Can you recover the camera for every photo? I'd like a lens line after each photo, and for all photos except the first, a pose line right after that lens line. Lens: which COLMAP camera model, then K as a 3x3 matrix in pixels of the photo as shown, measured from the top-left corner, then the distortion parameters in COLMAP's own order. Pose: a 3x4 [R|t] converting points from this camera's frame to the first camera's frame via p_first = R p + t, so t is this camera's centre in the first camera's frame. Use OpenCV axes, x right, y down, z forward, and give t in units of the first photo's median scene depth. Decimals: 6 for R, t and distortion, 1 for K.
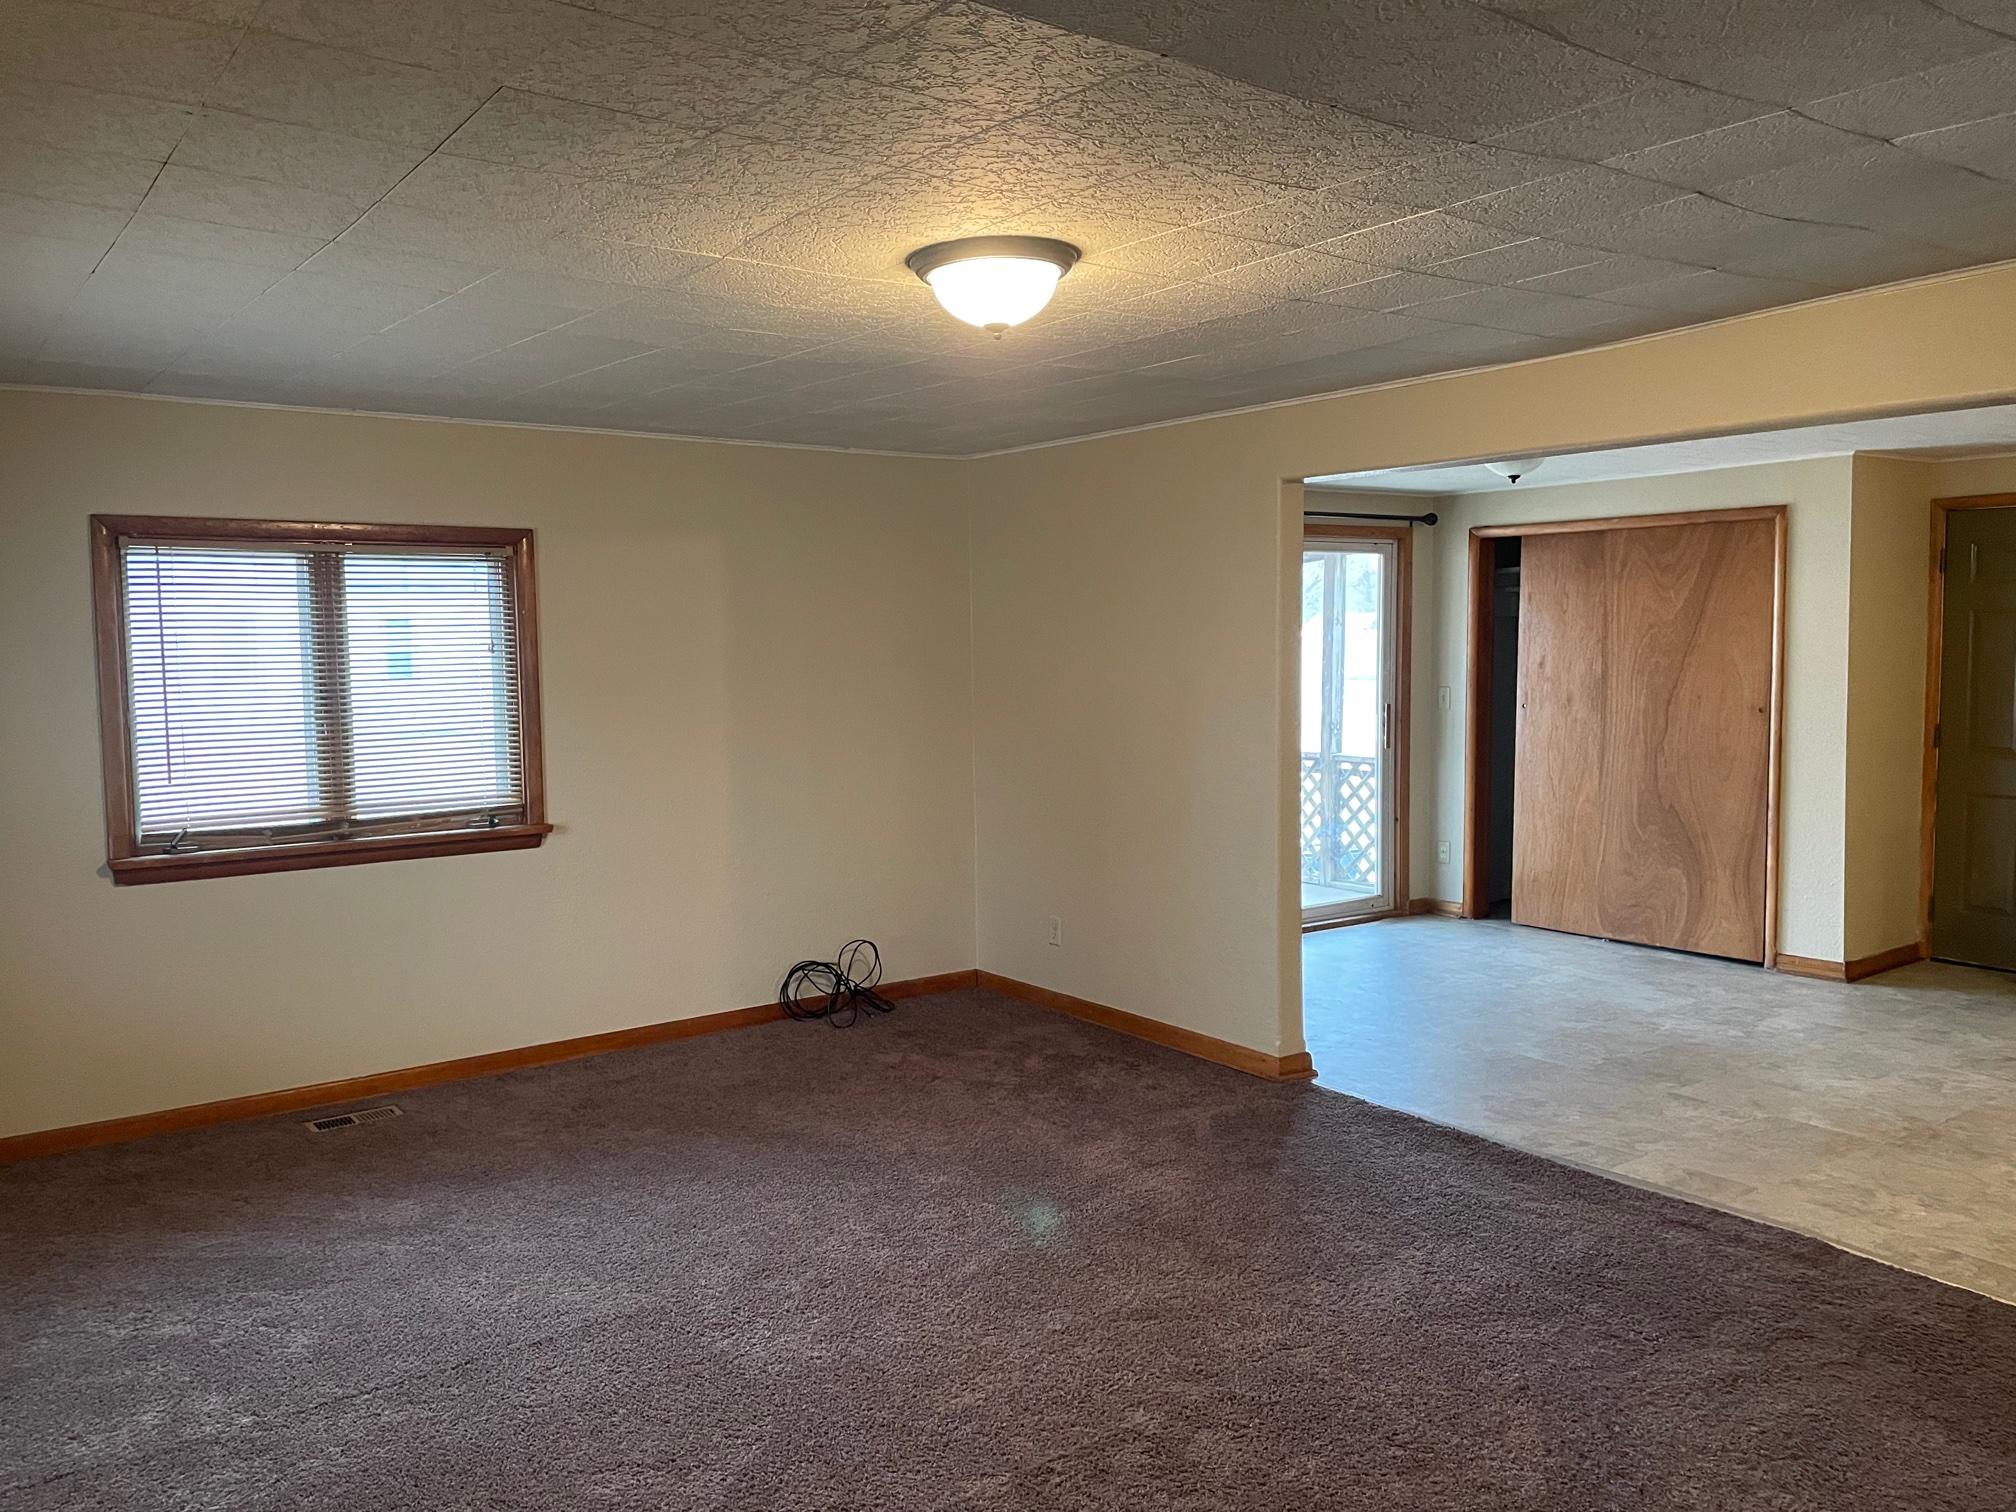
lens RADIAL K [[1512.4, 0, 1008.7], [0, 1512.4, 743.9], [0, 0, 1]] dist [0.060114, -0.074418]
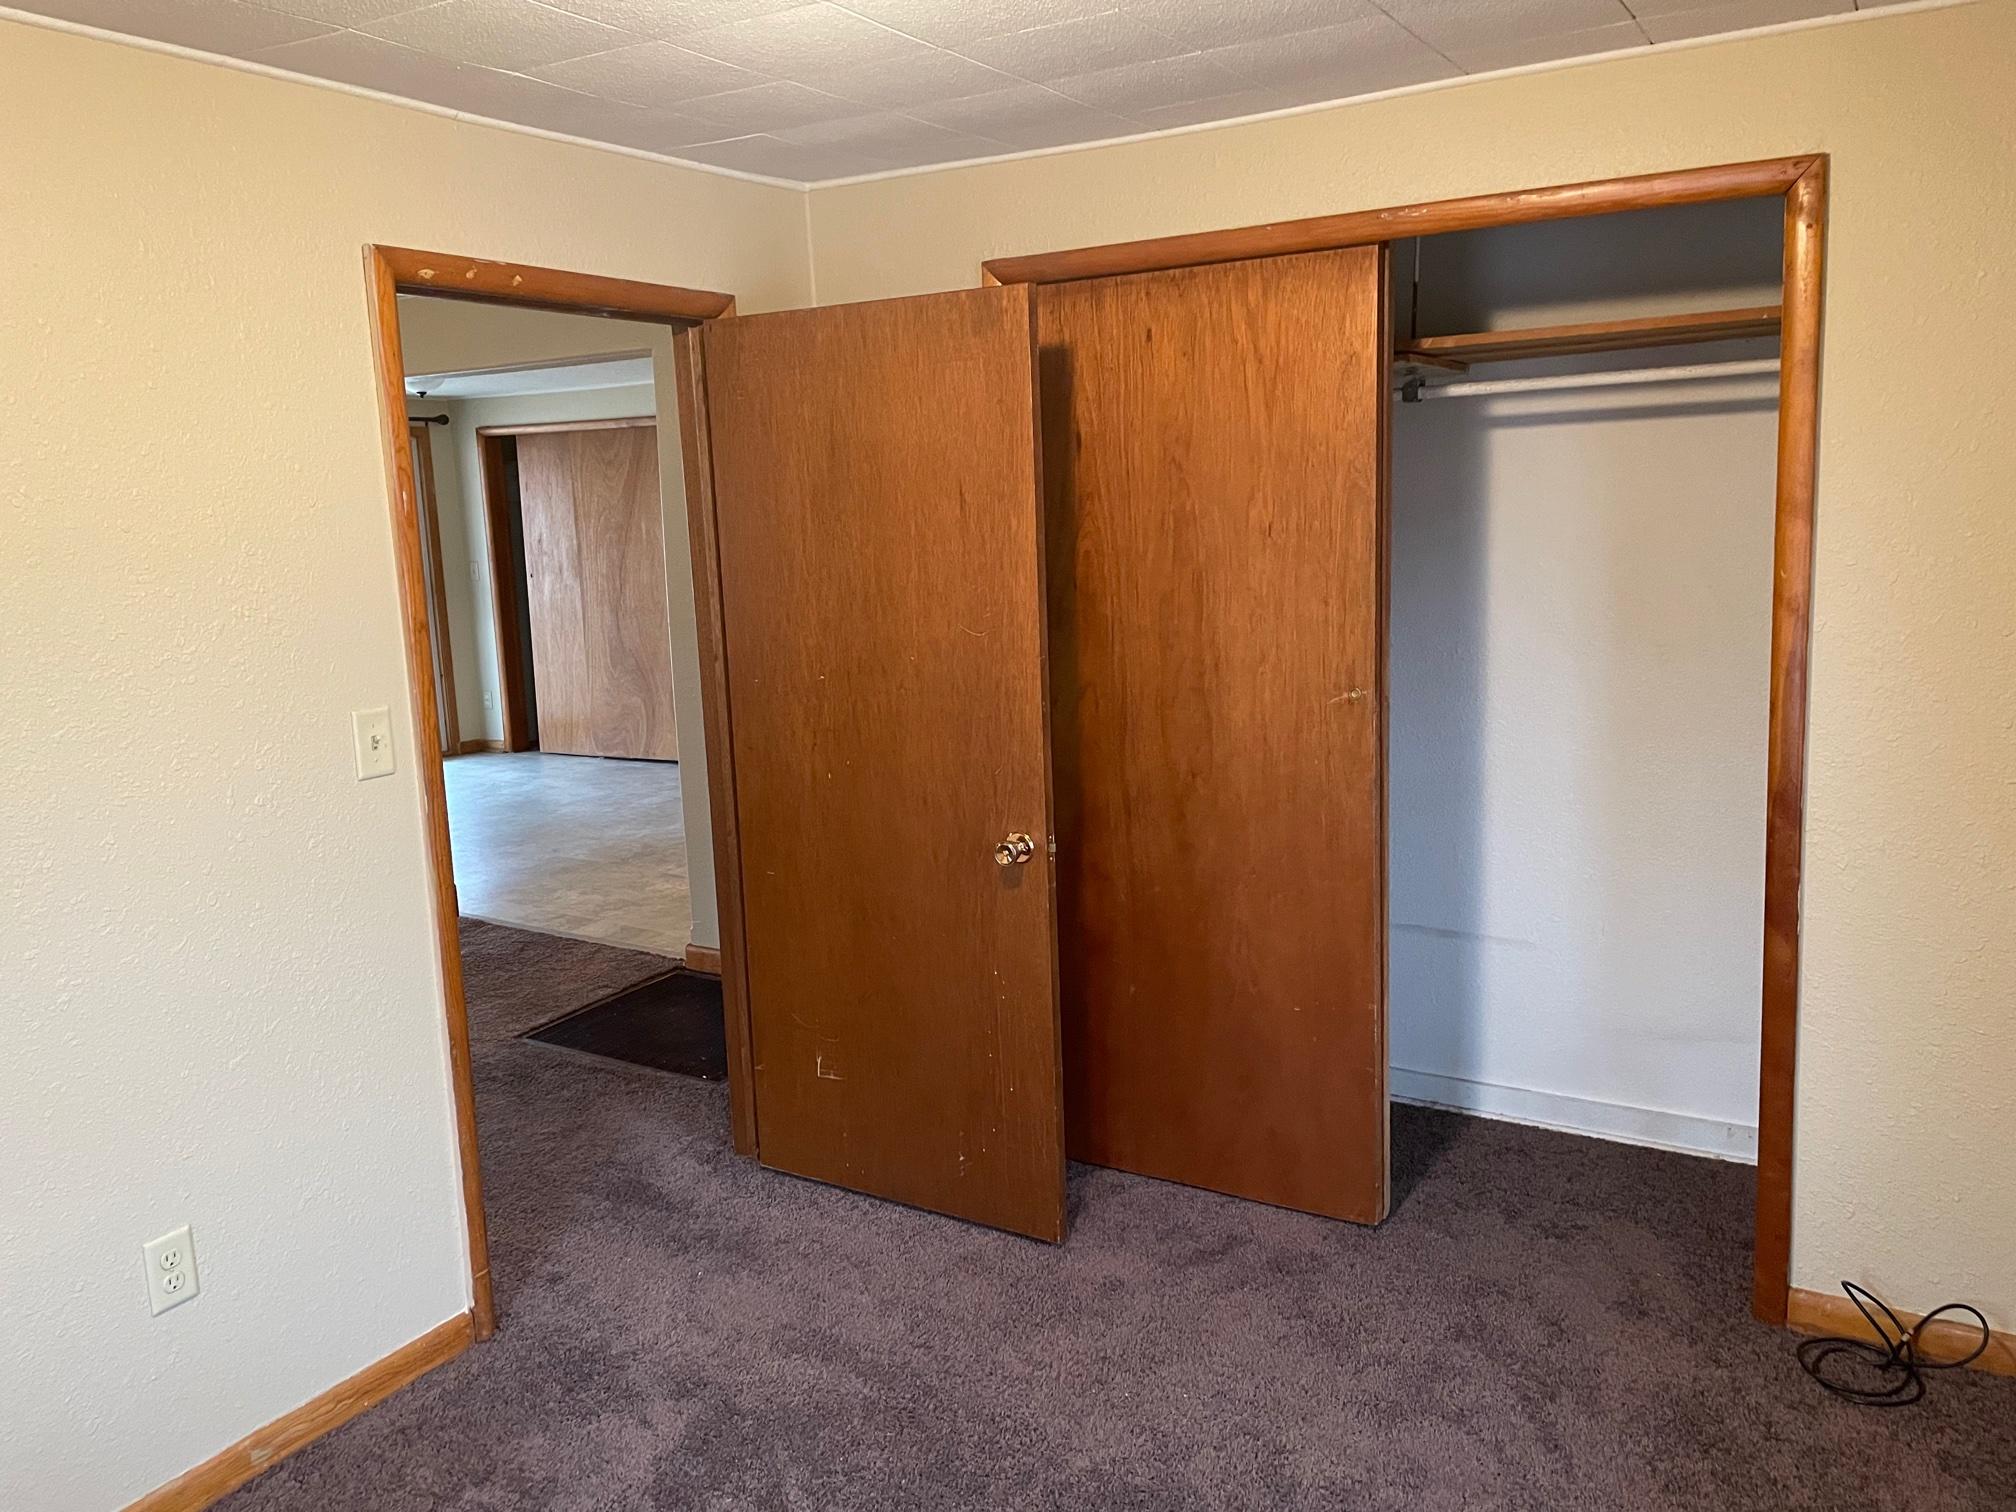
lens RADIAL K [[1512.4, 0, 990.8], [0, 1512.4, 740.9], [0, 0, 1]] dist [0.060114, -0.074418]
pose [[0.923834, -0.086744, 0.372836, 0.234830], [0.055390, 0.994028, 0.094023, 0.014066], [-0.378765, -0.066211, 0.923121, -0.308855]]
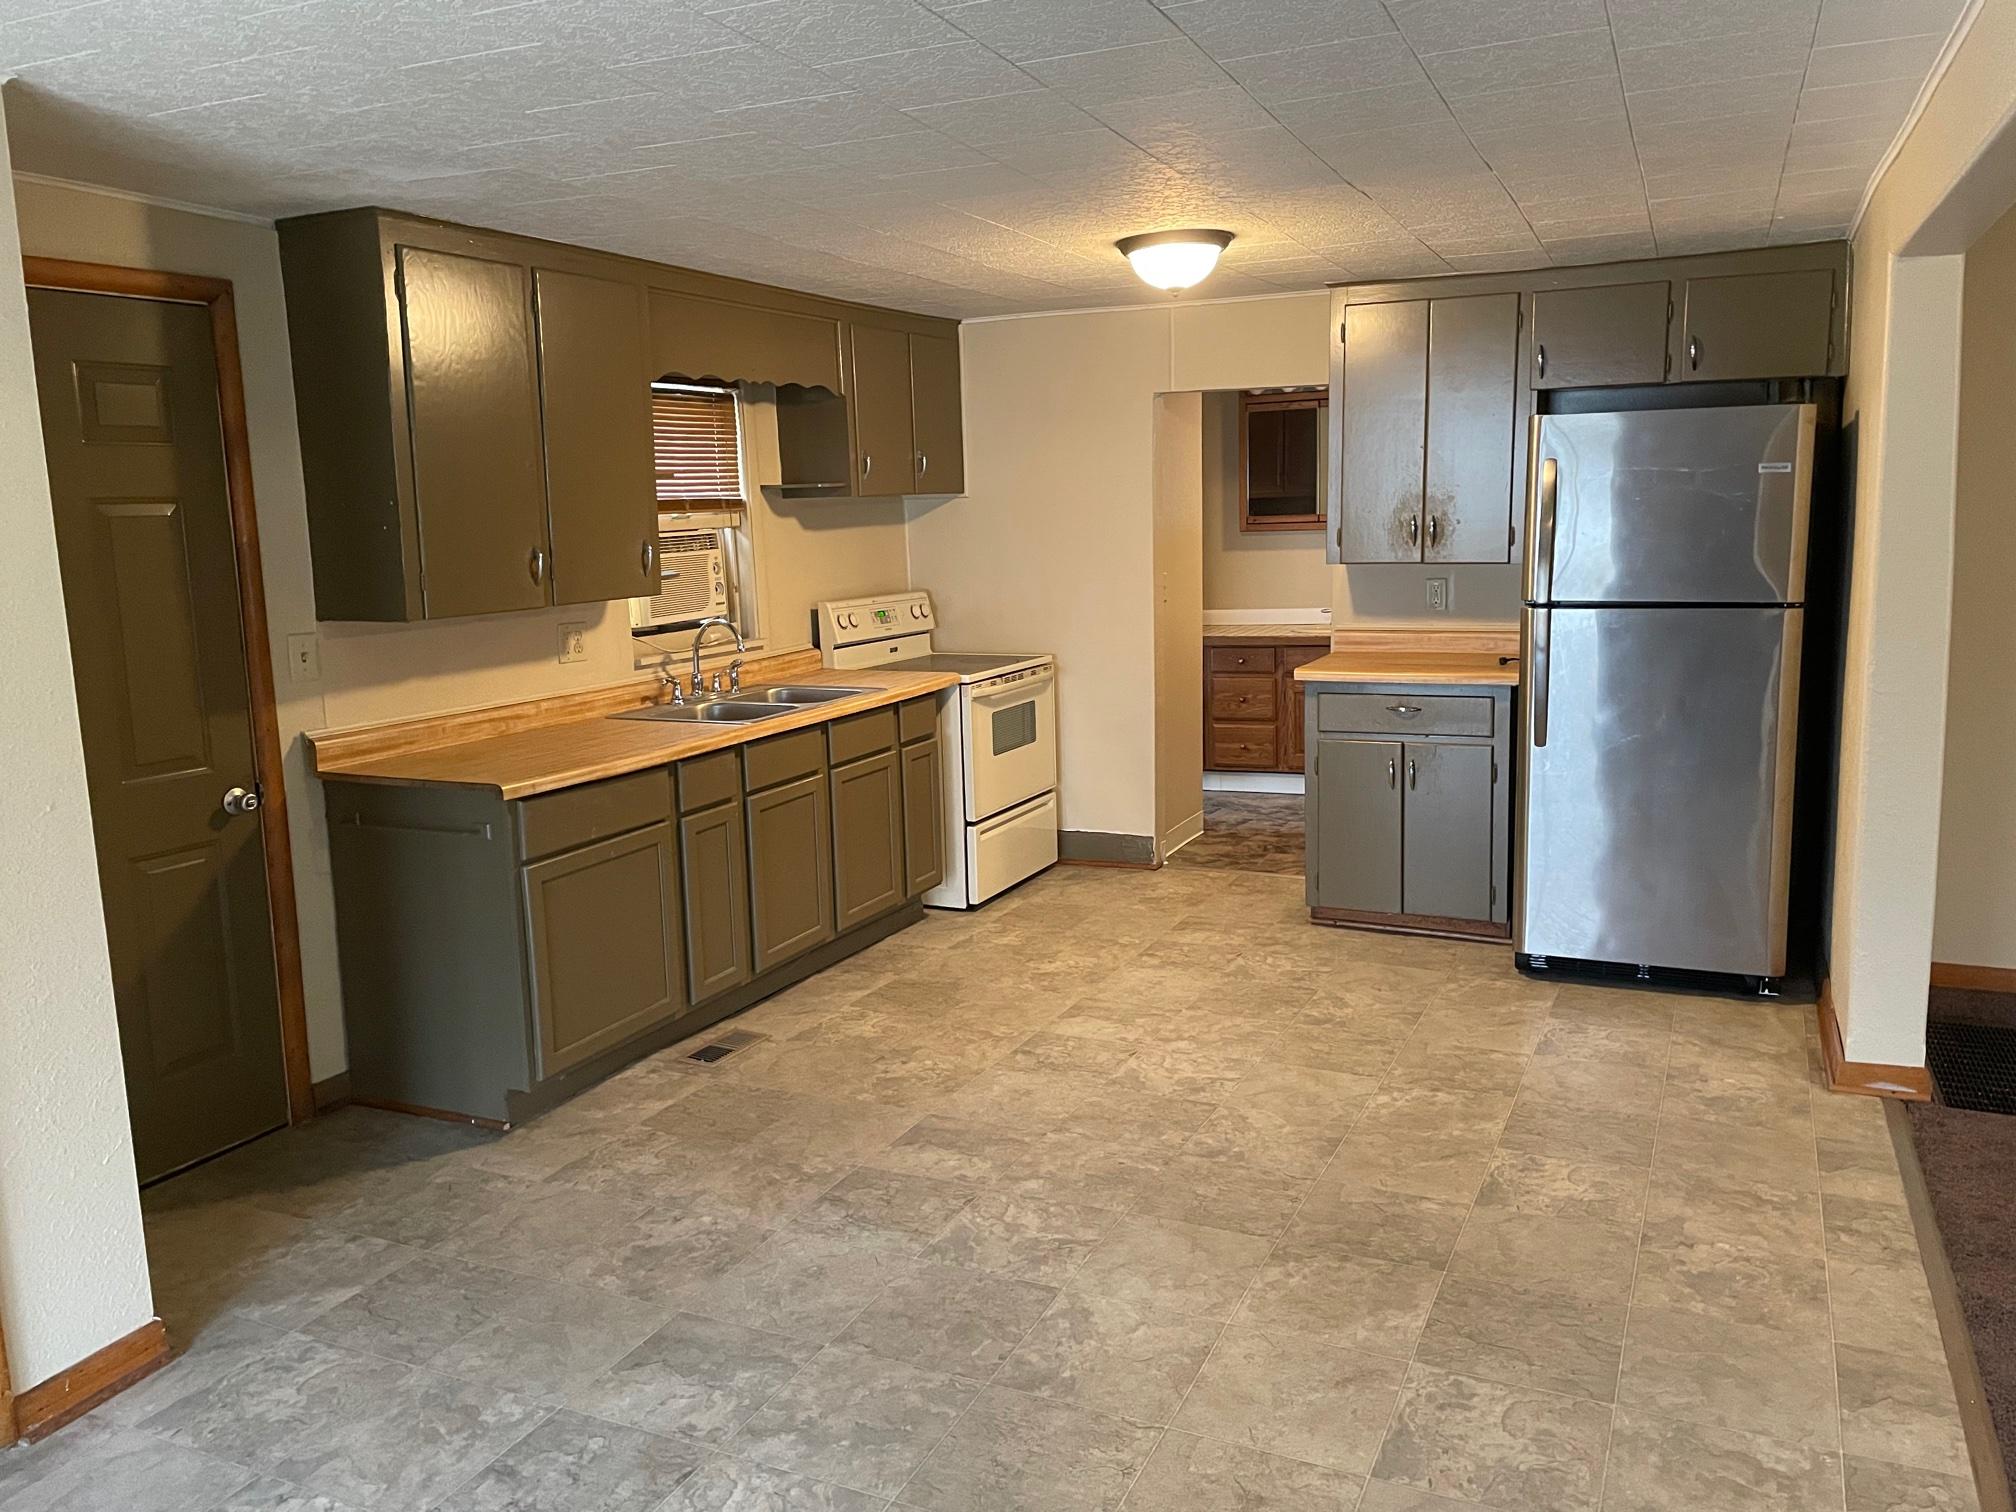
lens RADIAL K [[1512.4, 0, 1004.3], [0, 1512.4, 756.1], [0, 0, 1]] dist [0.060114, -0.074418]
pose [[-0.484349, -0.123733, 0.866081, 0.070784], [0.095210, 0.976614, 0.192770, -0.067432], [-0.869679, 0.175828, -0.461241, 0.898068]]
